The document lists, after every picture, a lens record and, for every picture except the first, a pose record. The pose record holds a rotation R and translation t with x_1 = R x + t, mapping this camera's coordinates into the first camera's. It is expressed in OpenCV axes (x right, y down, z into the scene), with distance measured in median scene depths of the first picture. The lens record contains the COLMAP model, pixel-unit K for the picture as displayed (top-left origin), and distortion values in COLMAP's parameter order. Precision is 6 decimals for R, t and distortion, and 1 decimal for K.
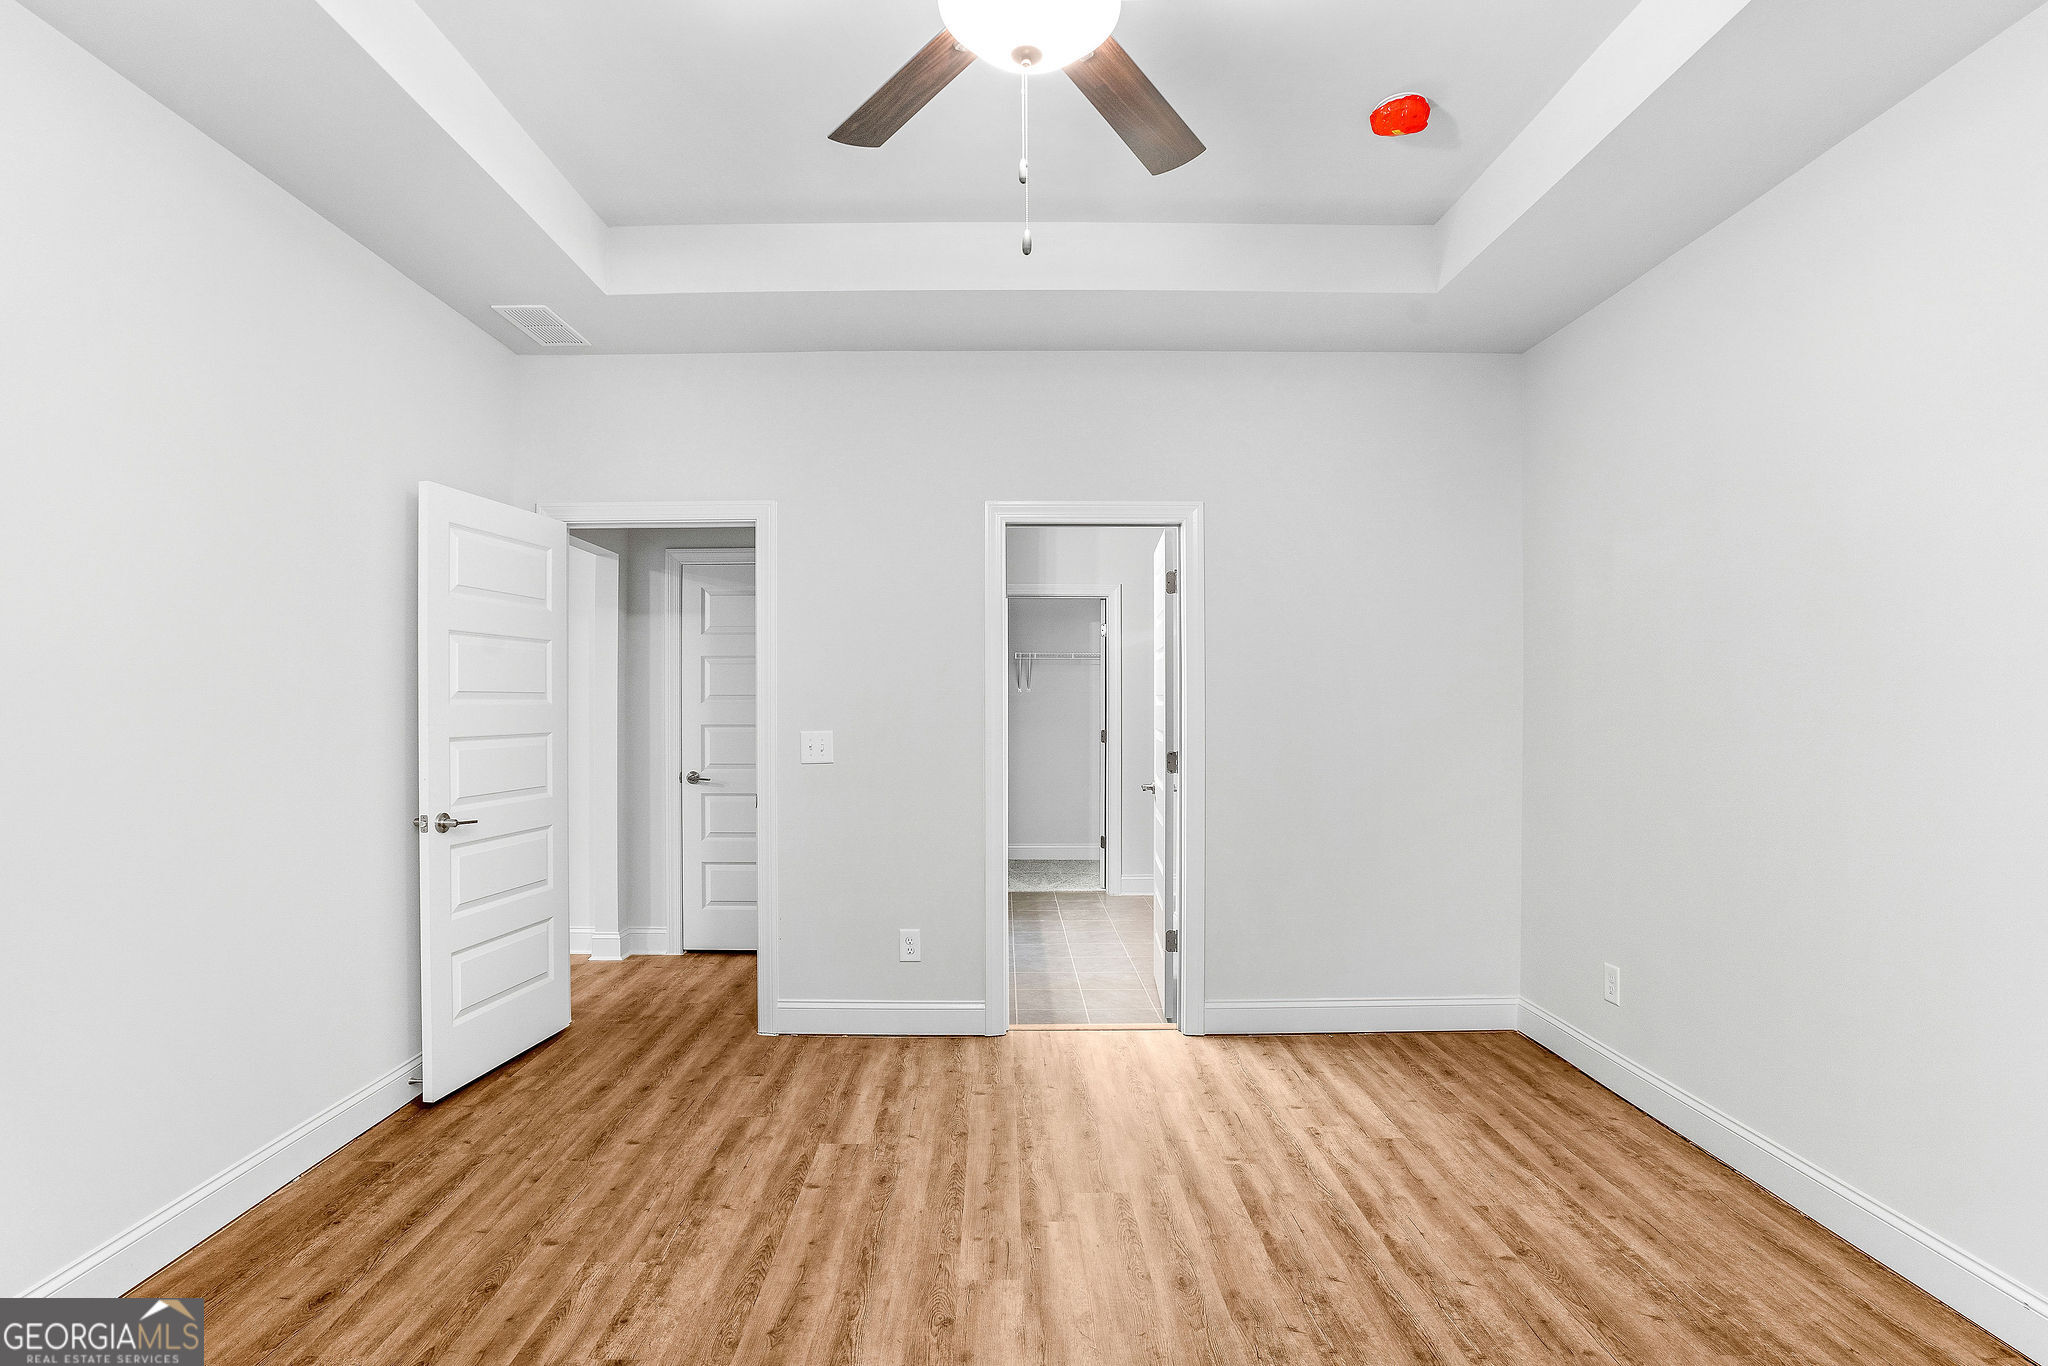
lens RADIAL K [[1008.4, 0, 1014.1], [0, 1008.4, 695.7], [0, 0, 1]] dist [-0.058161, 0.025648]
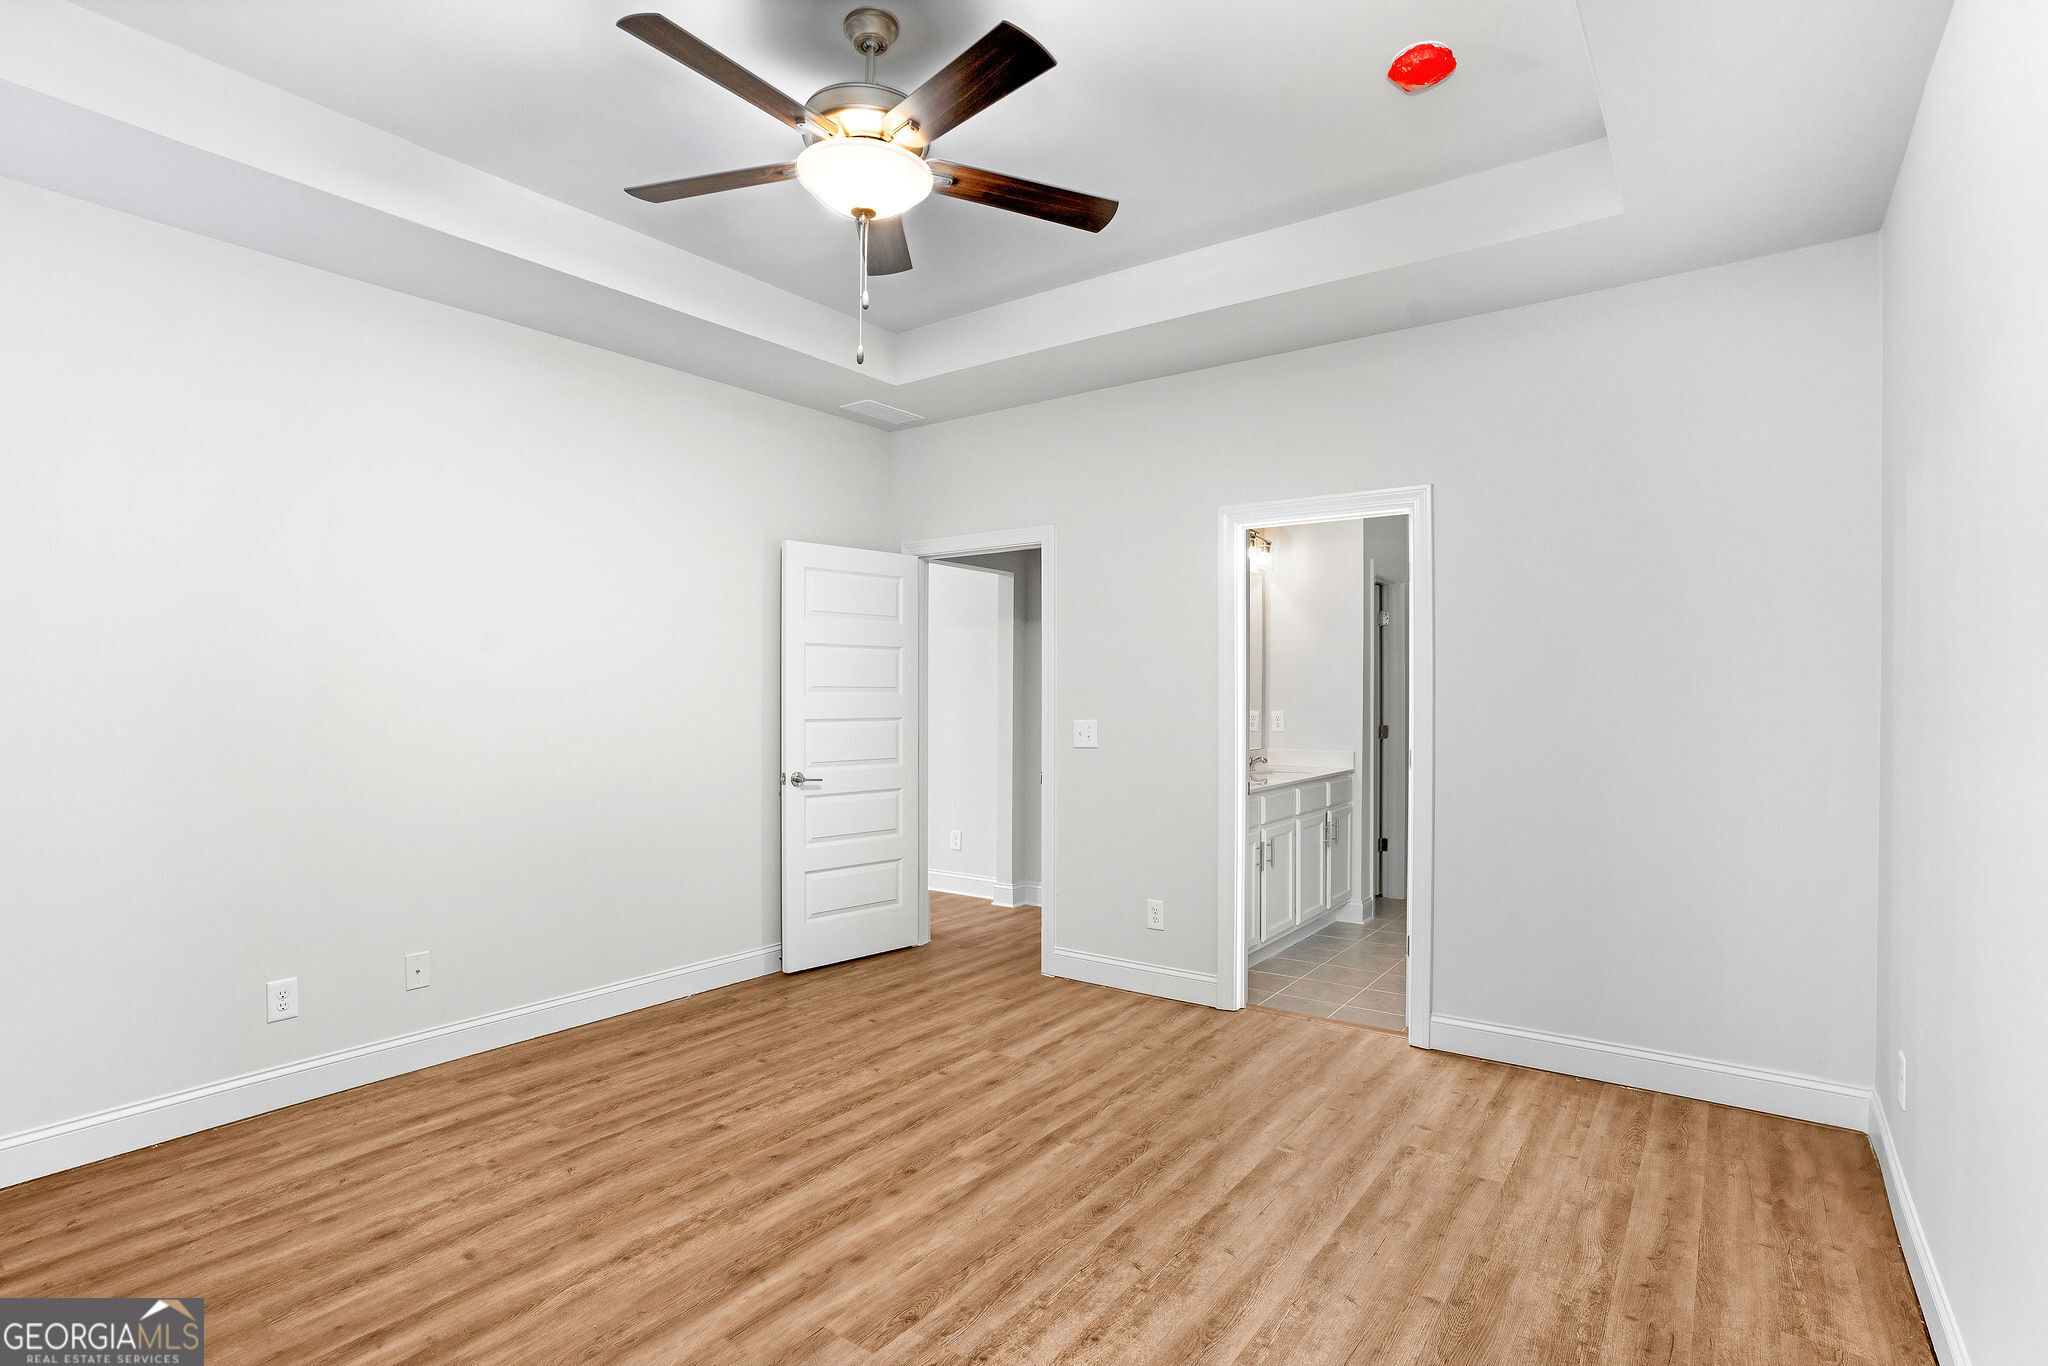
lens RADIAL K [[1008.4, 0, 1014.1], [0, 1008.4, 695.7], [0, 0, 1]] dist [-0.058161, 0.025648]
pose [[0.800968, 0.002694, -0.598702, 0.553148], [0.001662, 0.999976, 0.006724, -0.001632], [0.598705, -0.006381, 0.800944, 0.022246]]
